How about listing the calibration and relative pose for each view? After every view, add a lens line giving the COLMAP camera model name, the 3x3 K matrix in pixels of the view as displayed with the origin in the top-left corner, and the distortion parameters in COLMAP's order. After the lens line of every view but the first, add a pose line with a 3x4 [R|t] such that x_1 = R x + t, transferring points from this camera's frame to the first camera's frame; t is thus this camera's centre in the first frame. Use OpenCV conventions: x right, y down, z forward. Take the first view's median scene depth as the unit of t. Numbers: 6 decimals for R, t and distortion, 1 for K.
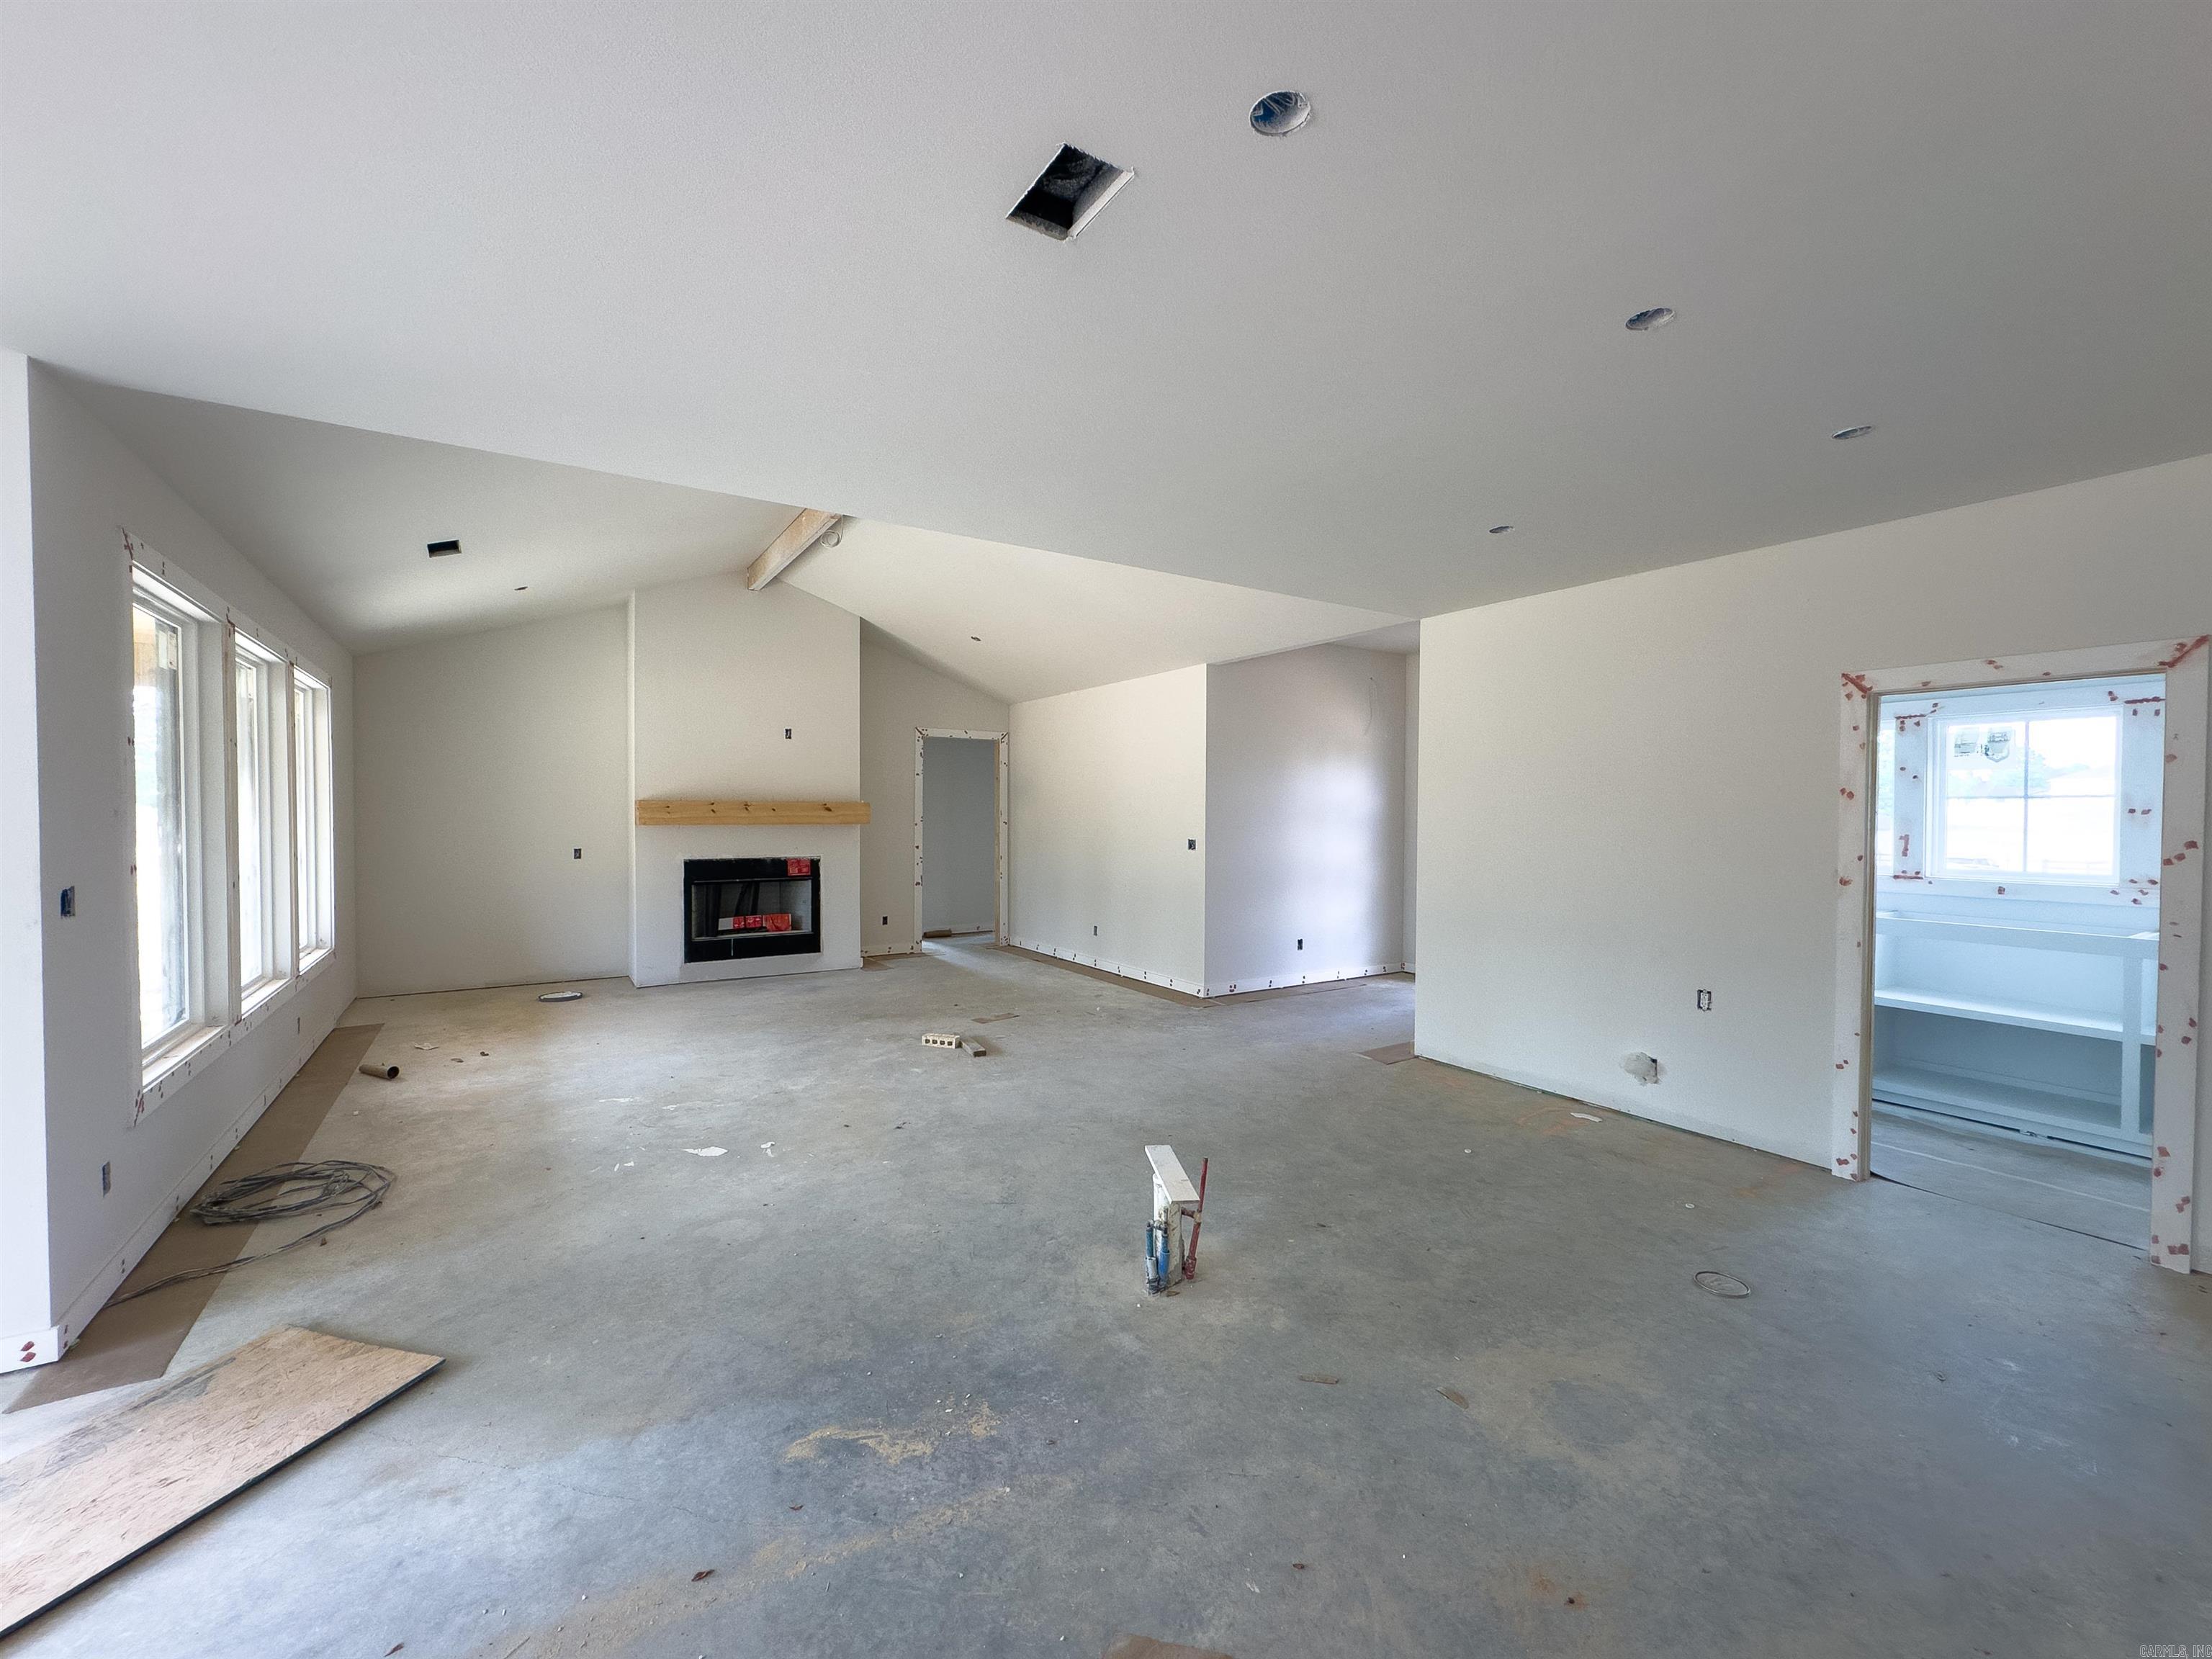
lens RADIAL K [[920.7, 0, 1106.3], [0, 920.7, 828.5], [0, 0, 1]] dist [-0.000546, 0.000185]
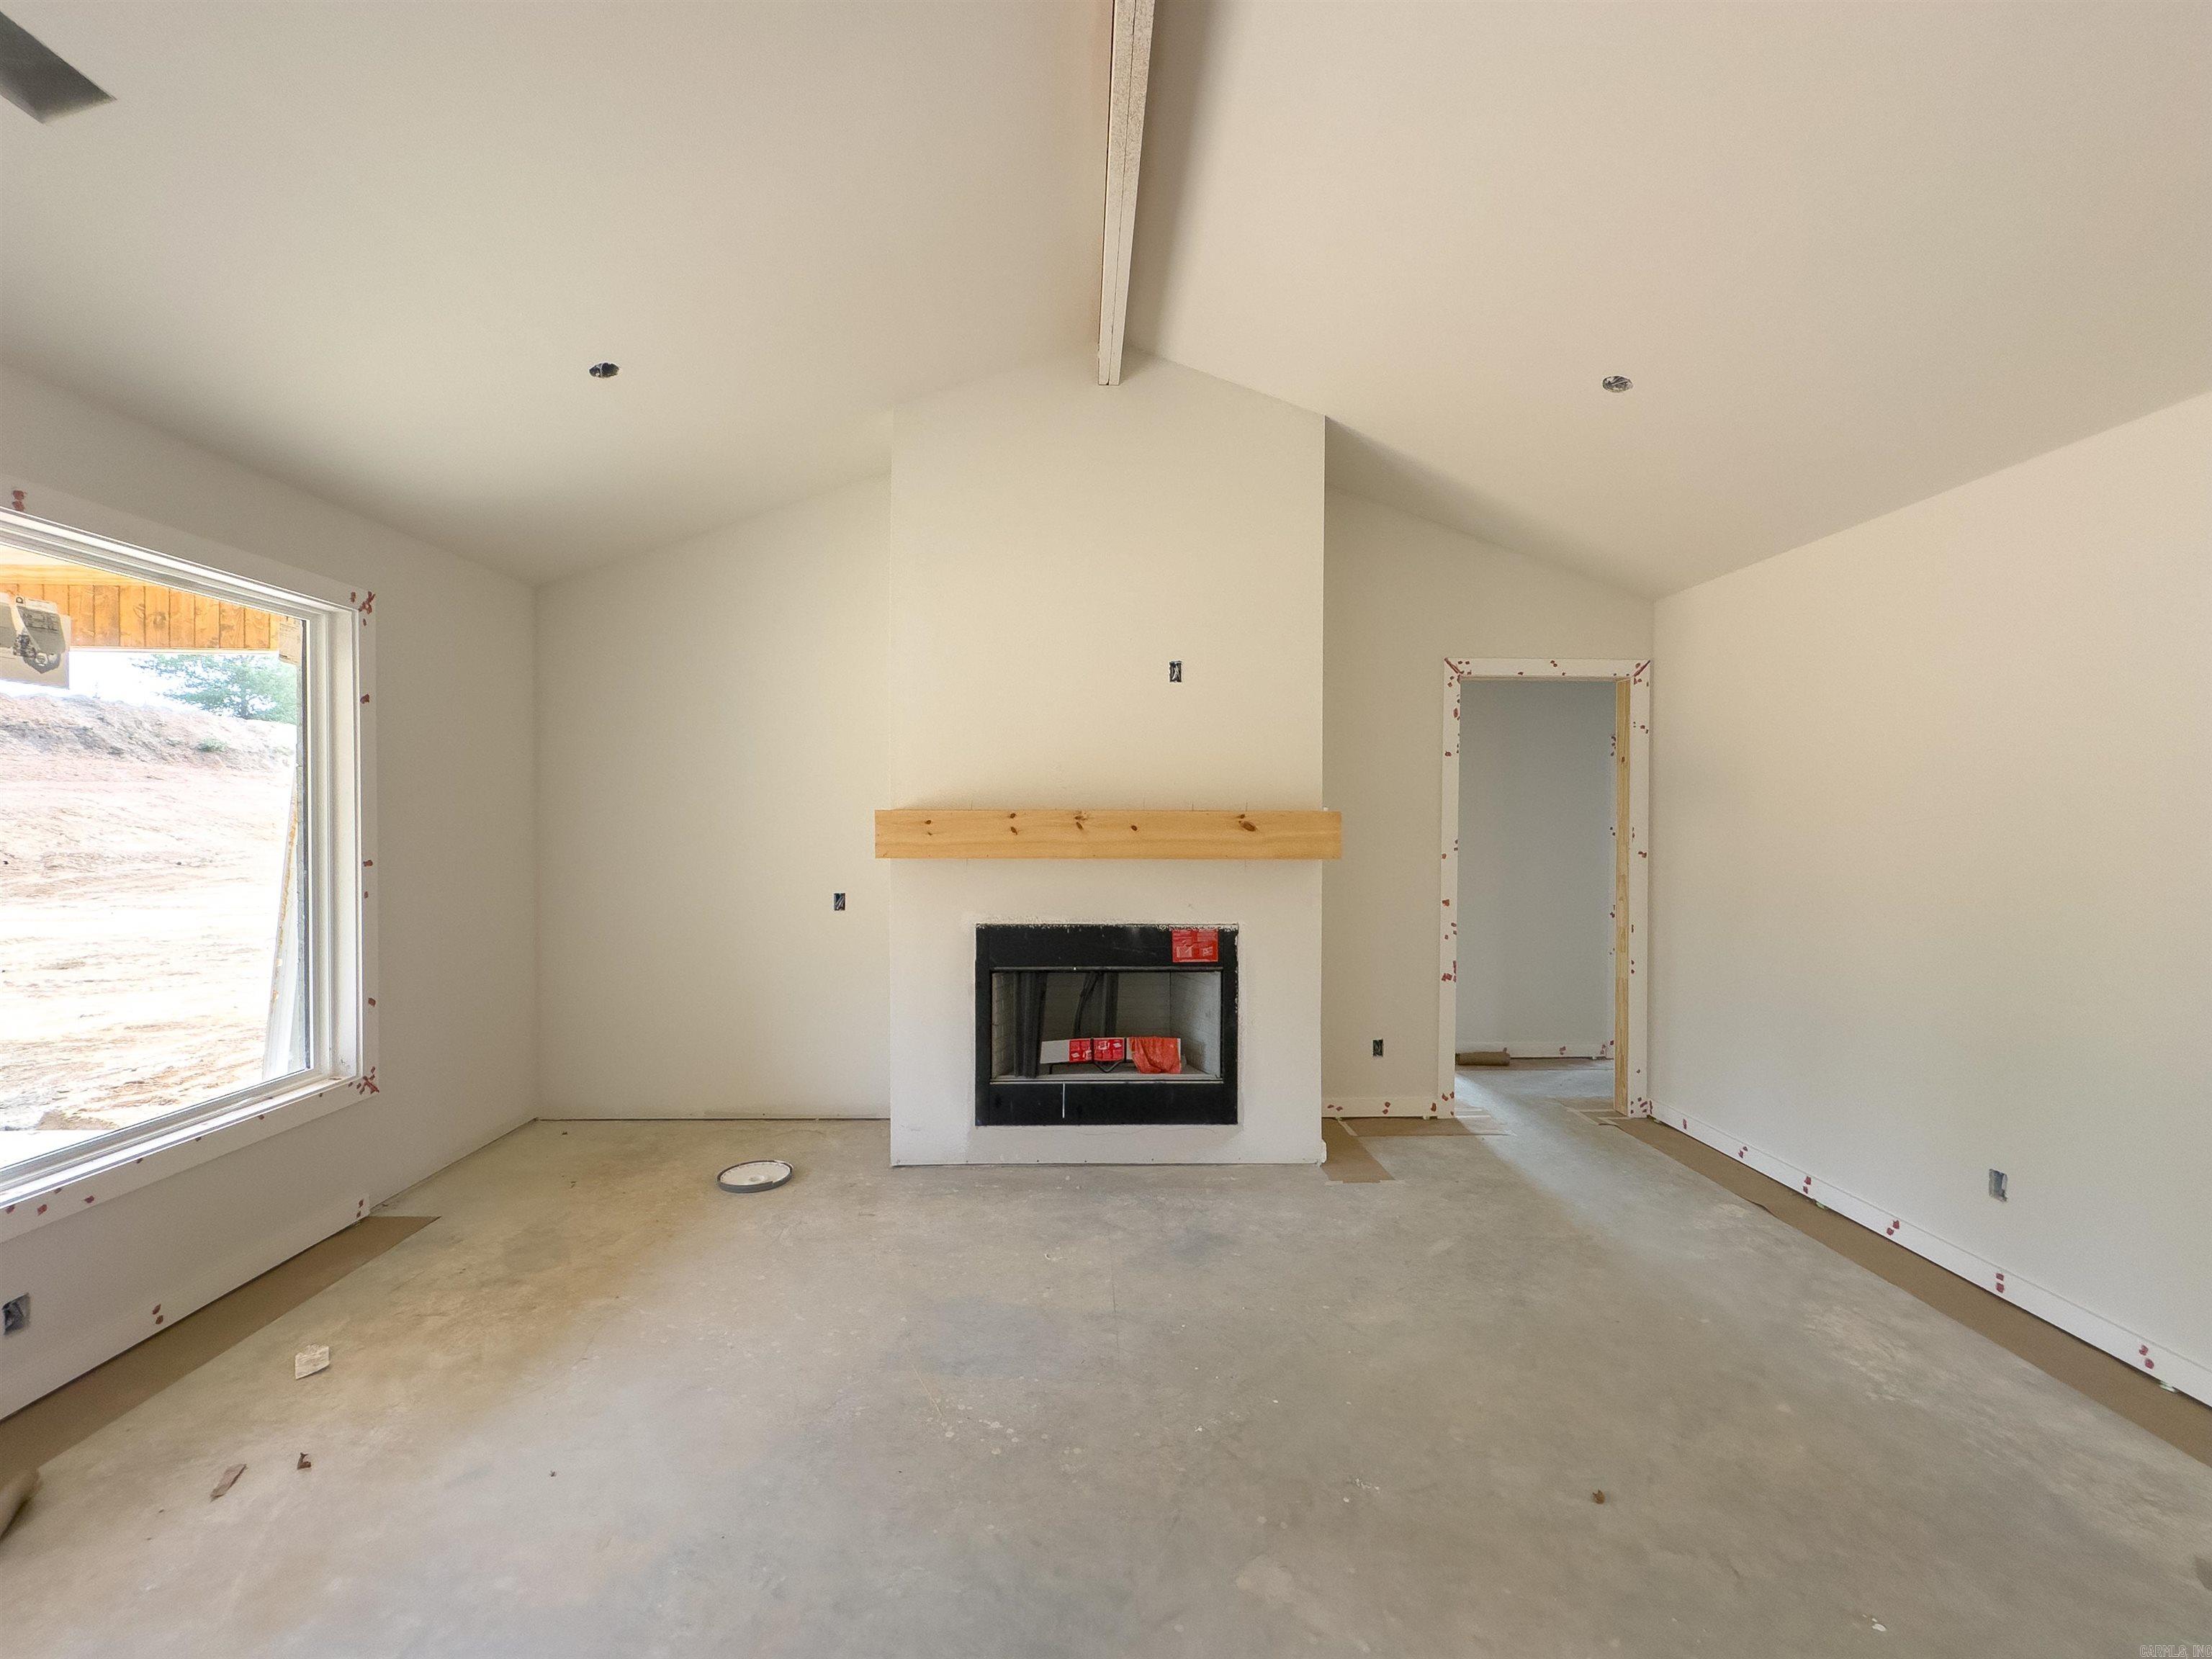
lens RADIAL K [[920.7, 0, 1102.9], [0, 920.7, 828.2], [0, 0, 1]] dist [-0.000546, 0.000185]
pose [[0.855441, 0.004181, -0.517883, -0.128173], [-0.010395, 0.999905, -0.009100, -0.015273], [0.517796, 0.013168, 0.855403, 0.575968]]
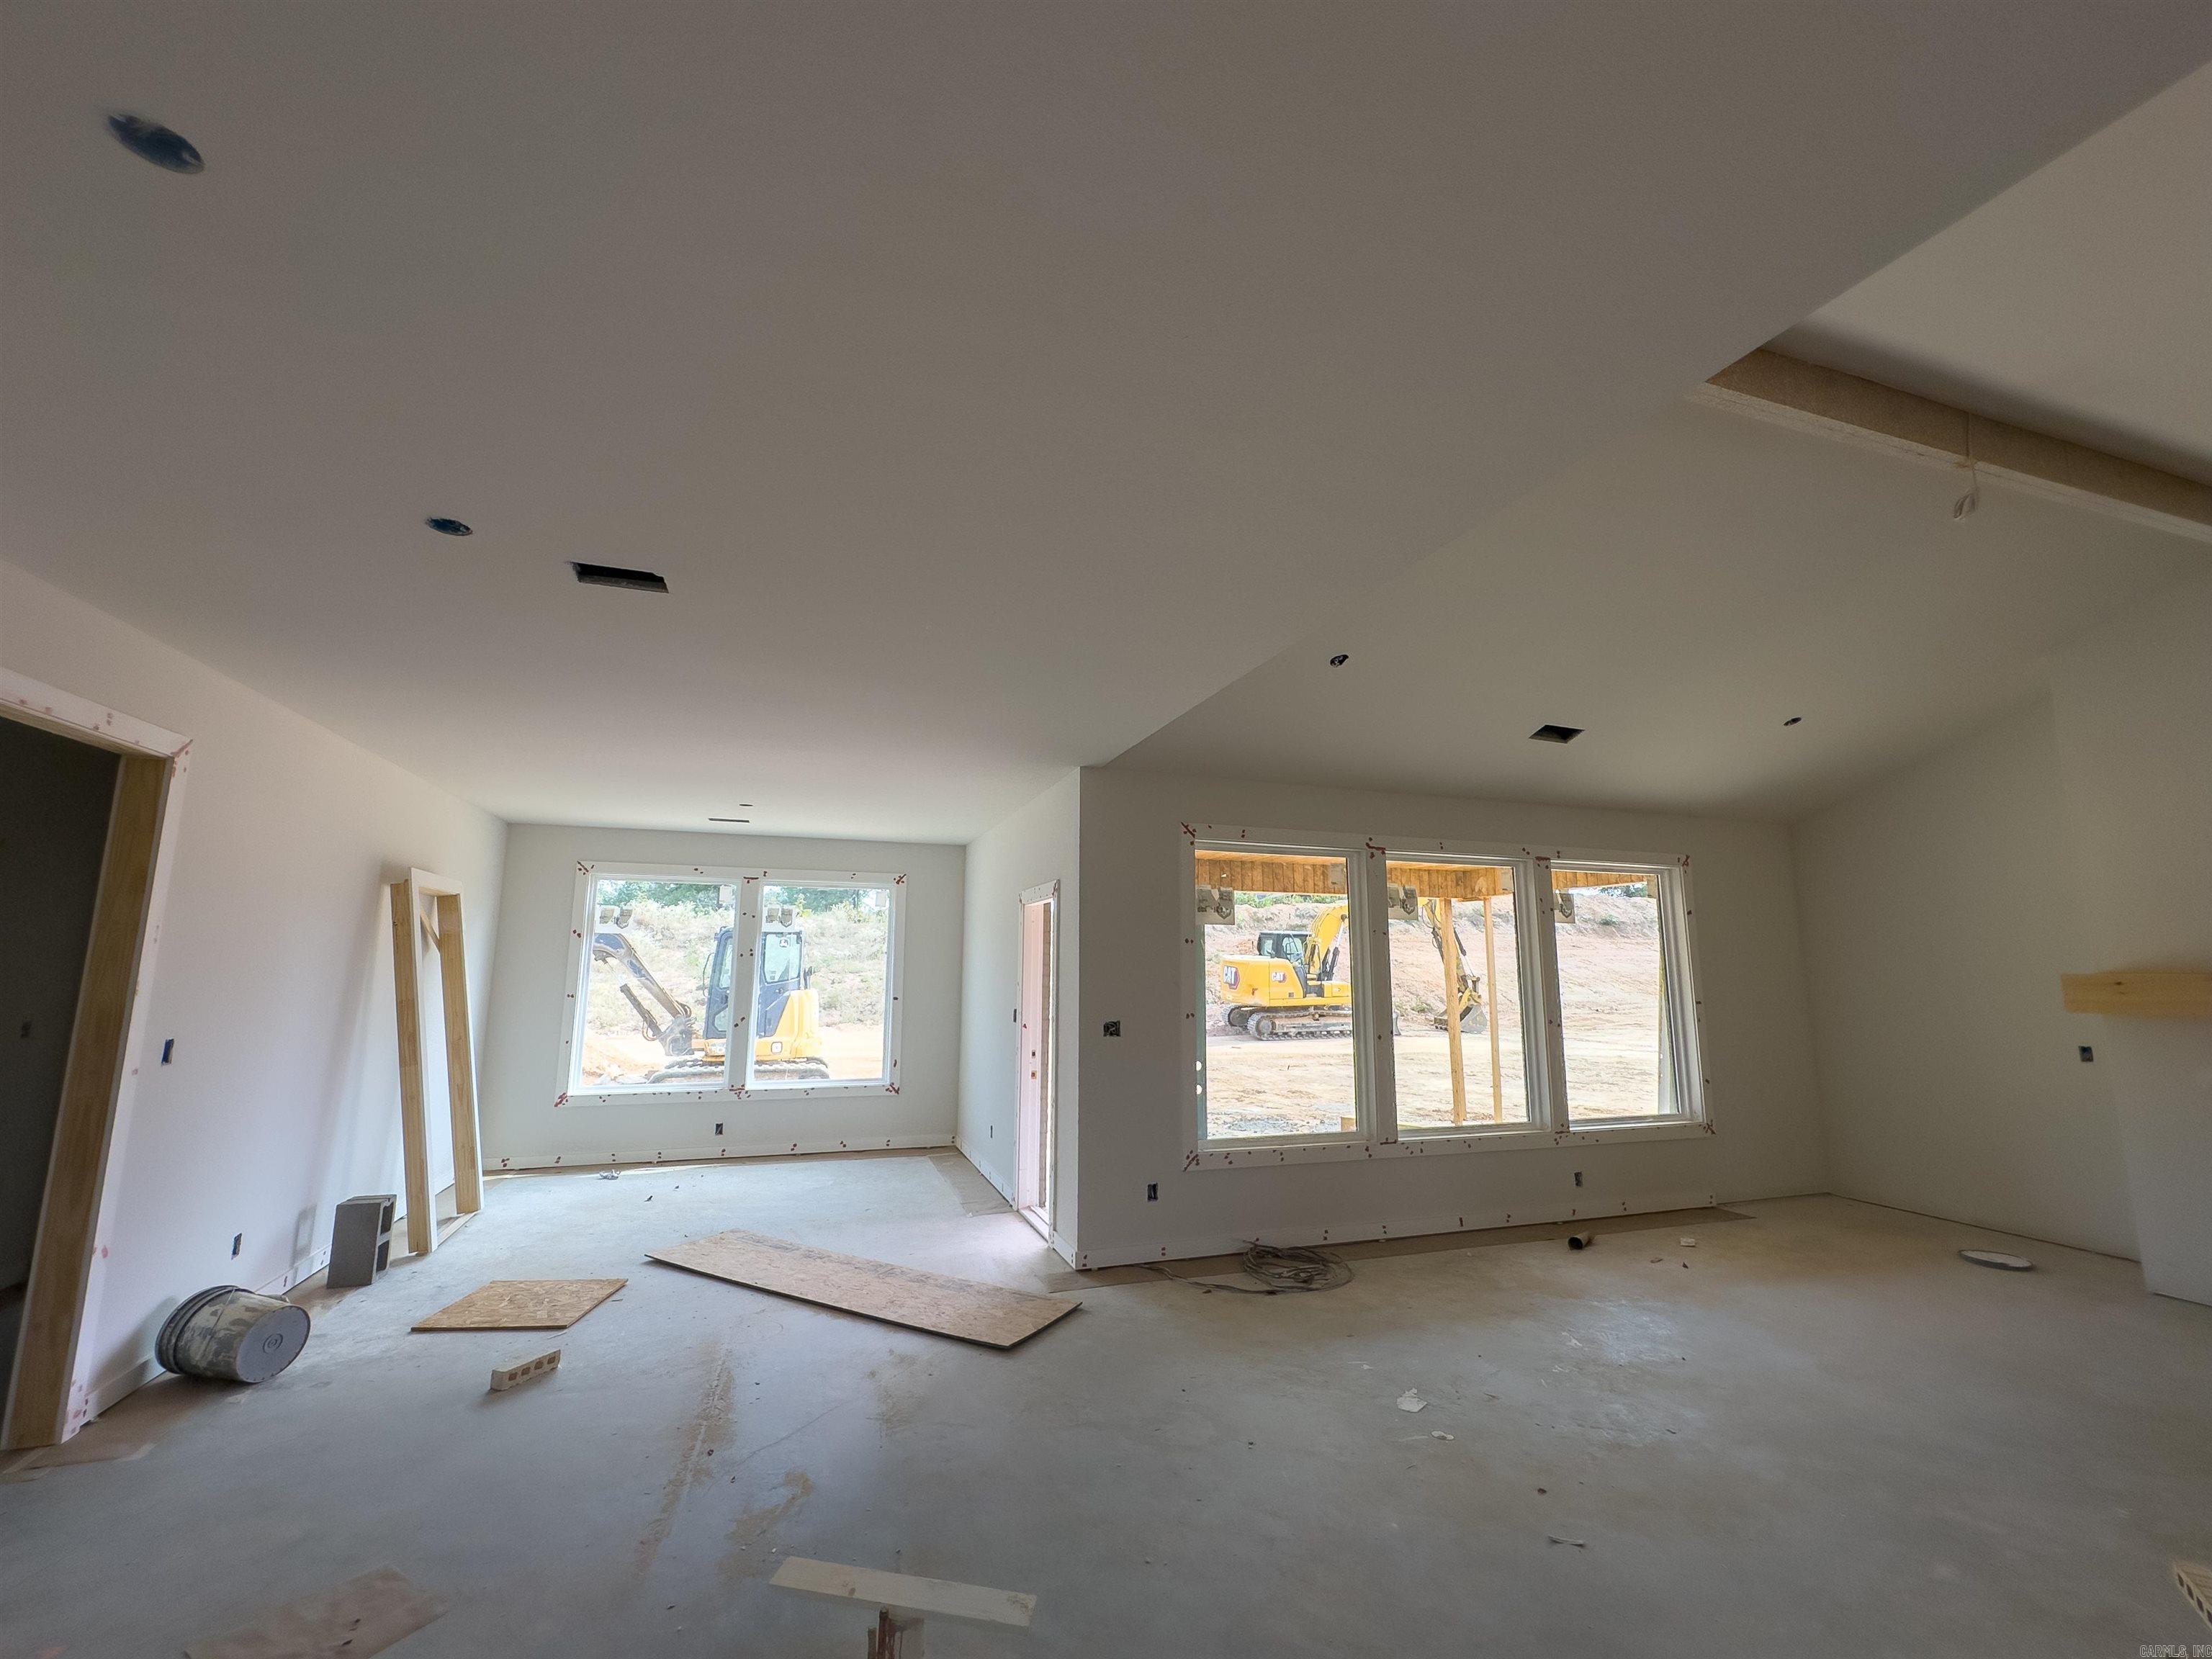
lens RADIAL K [[920.7, 0, 1103.9], [0, 920.7, 829.0], [0, 0, 1]] dist [-0.000546, 0.000185]
pose [[-0.238743, -0.153521, -0.958871, 0.252337], [-0.026982, 0.988092, -0.151482, -0.012981], [0.970708, -0.010293, -0.240042, 0.463881]]
